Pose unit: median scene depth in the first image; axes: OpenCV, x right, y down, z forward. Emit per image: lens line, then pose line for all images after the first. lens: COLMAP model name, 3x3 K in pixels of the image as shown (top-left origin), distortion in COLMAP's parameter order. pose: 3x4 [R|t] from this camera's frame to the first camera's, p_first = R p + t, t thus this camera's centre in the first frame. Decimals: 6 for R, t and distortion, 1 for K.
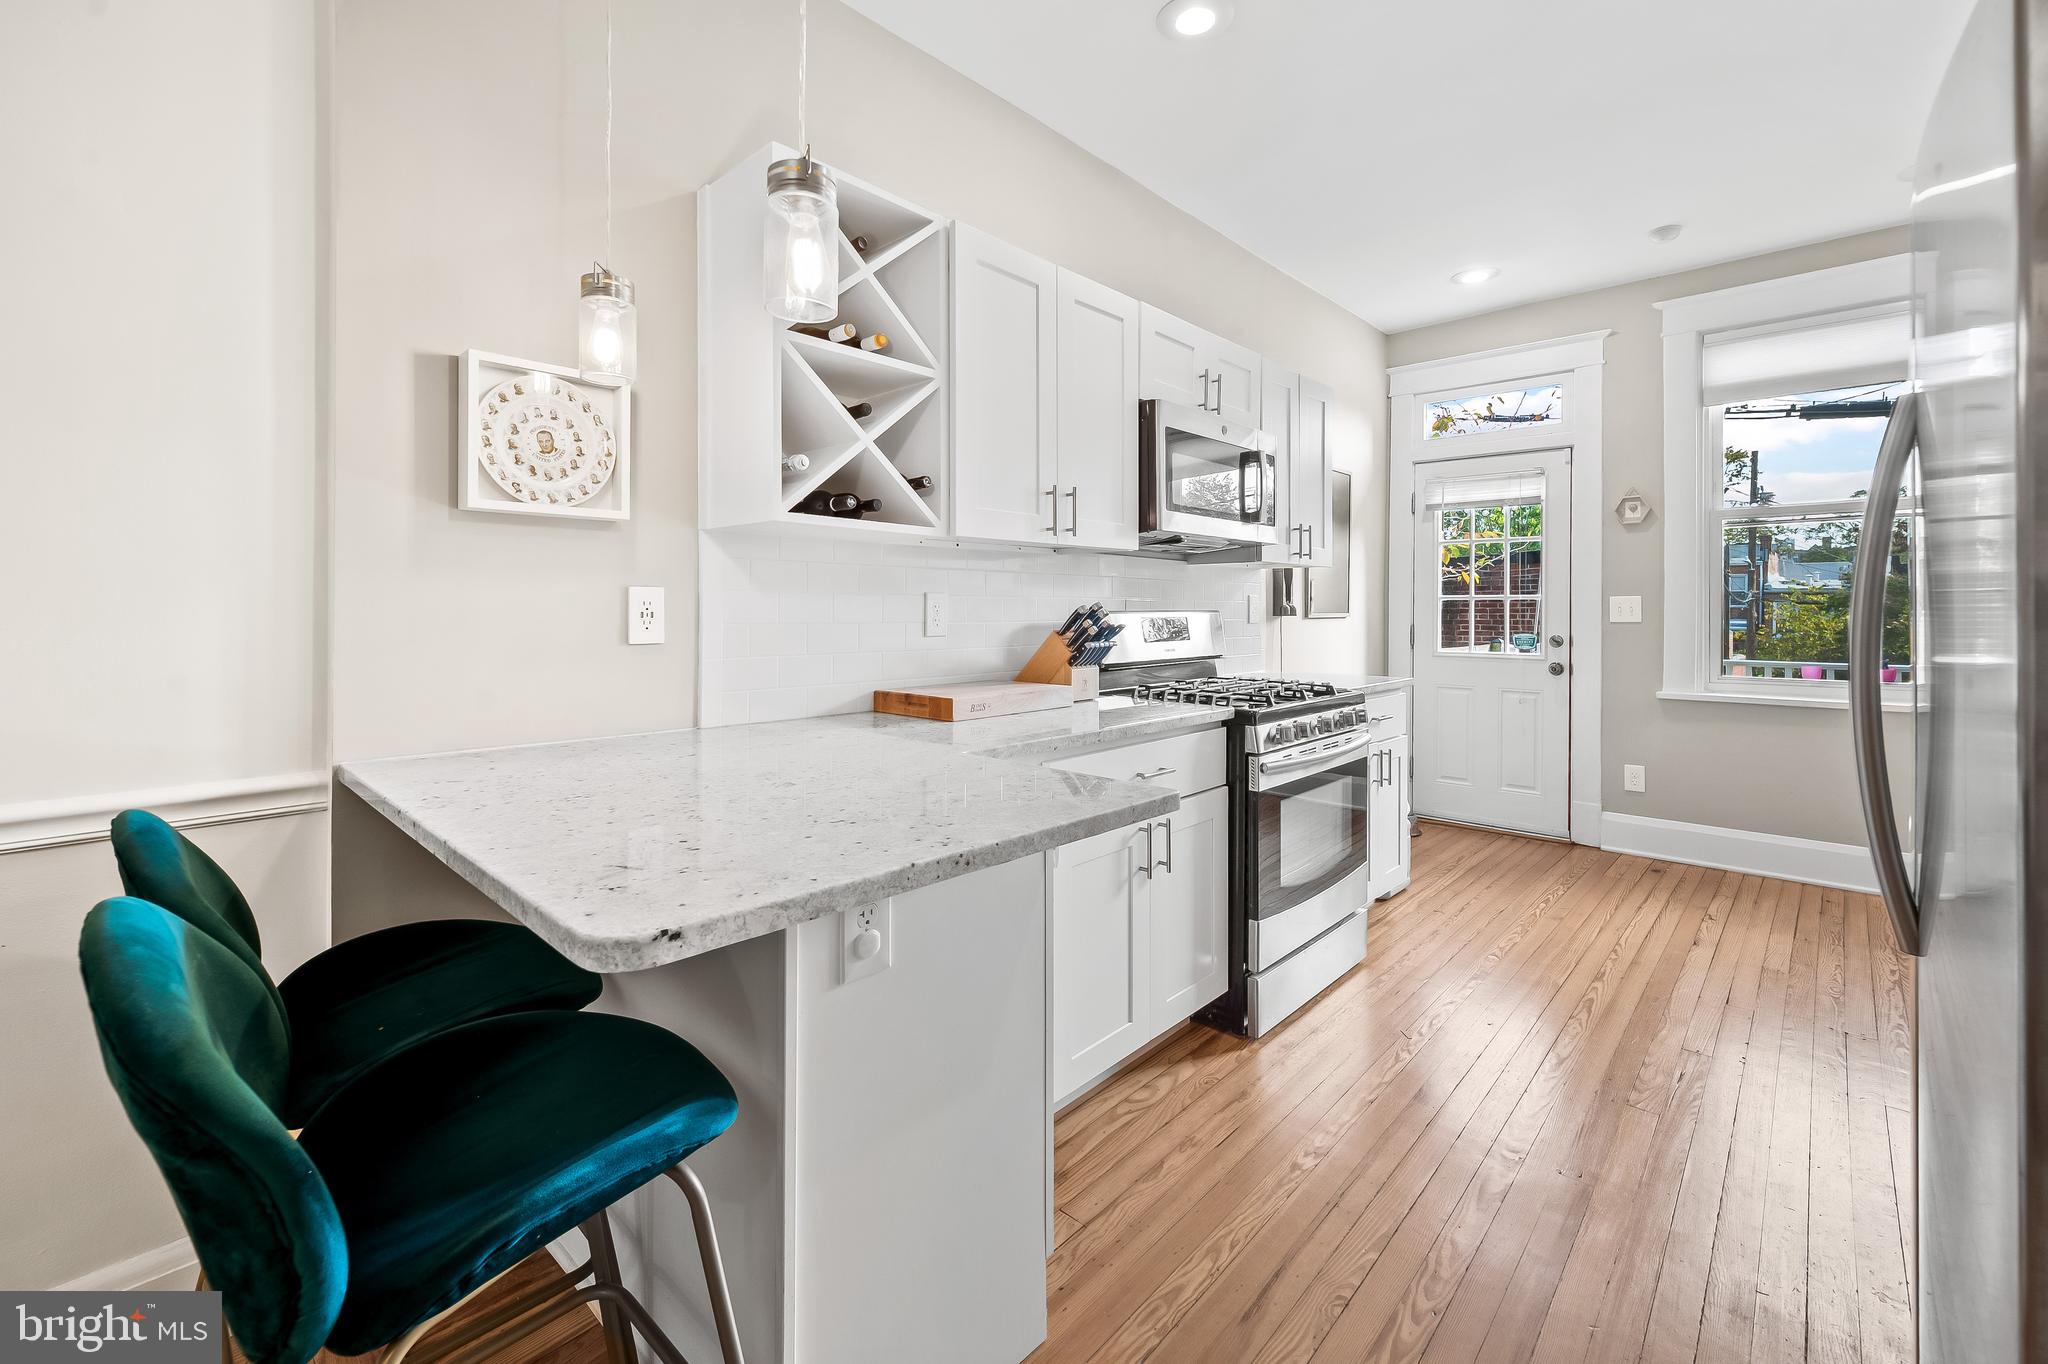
lens RADIAL K [[859.0, 0, 1027.4], [0, 859.0, 598.7], [0, 0, 1]] dist [-0.002915, -0.000199]
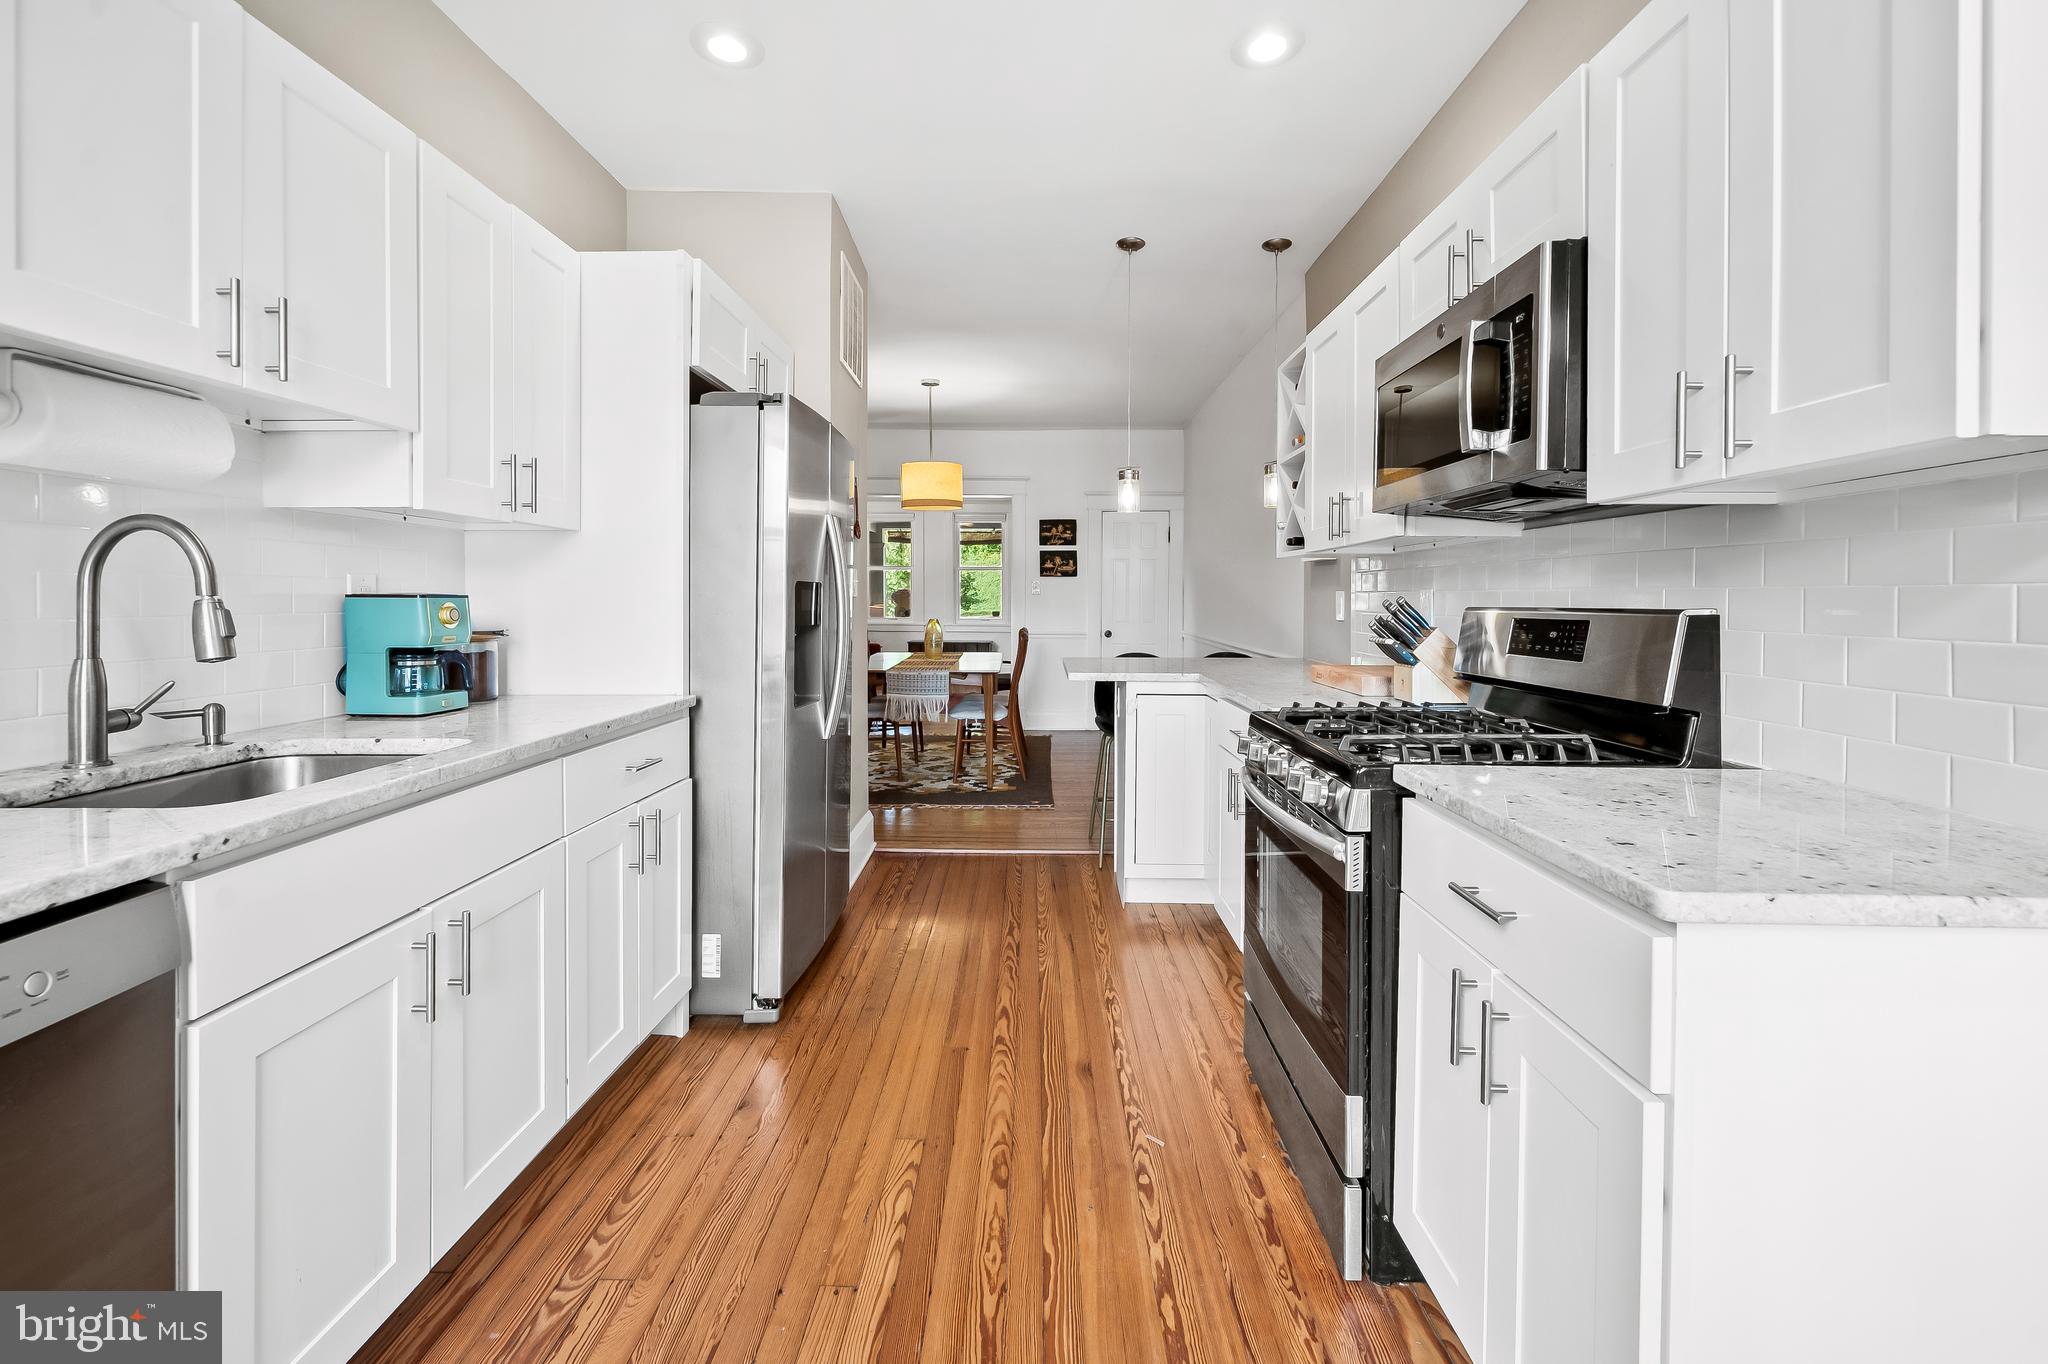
lens RADIAL K [[859.0, 0, 1027.4], [0, 859.0, 598.7], [0, 0, 1]] dist [-0.002915, -0.000199]
pose [[-0.739651, -0.004756, -0.672973, 0.615585], [0.003307, 0.999937, -0.010701, 0.007970], [0.672982, -0.010140, -0.739589, 0.873426]]
